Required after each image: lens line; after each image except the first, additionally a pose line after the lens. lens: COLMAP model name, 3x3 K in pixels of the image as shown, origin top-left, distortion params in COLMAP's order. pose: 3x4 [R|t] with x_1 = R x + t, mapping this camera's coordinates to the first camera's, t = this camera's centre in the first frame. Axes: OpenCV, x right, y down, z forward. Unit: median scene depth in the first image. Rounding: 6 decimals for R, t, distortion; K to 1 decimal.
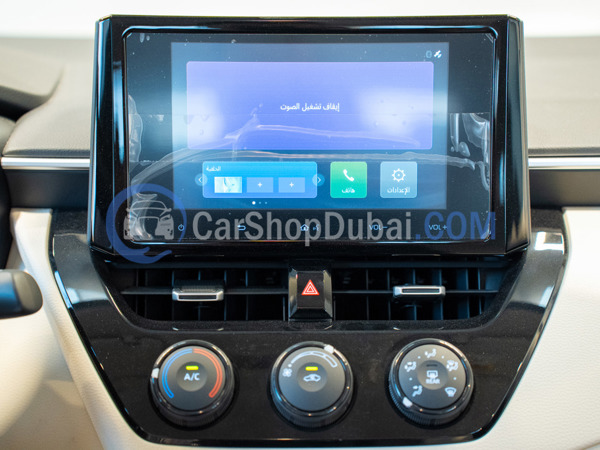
lens RADIAL K [[1332.4, 0, 297.7], [0, 1332.4, 228.2], [0, 0, 1]] dist [0.647426, 0.000000]
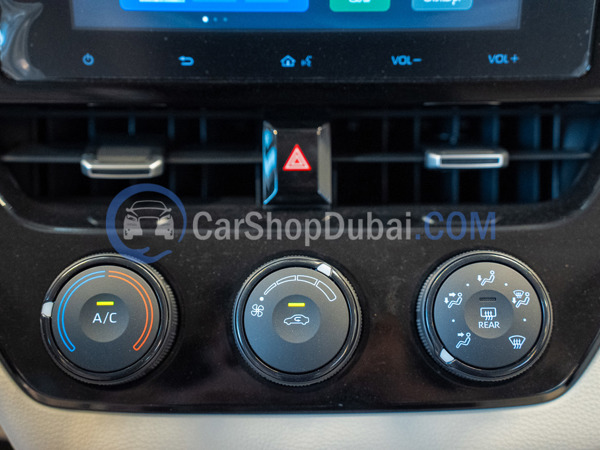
lens RADIAL K [[937.2, 0, 296.5], [0, 937.2, 225.6], [0, 0, 1]] dist [0.213144, 0.000000]
pose [[0.999905, 0.005324, -0.012675, 0.015670], [-0.001339, 0.955312, 0.295596, -0.060028], [0.013683, -0.295551, 0.955229, 0.583254]]
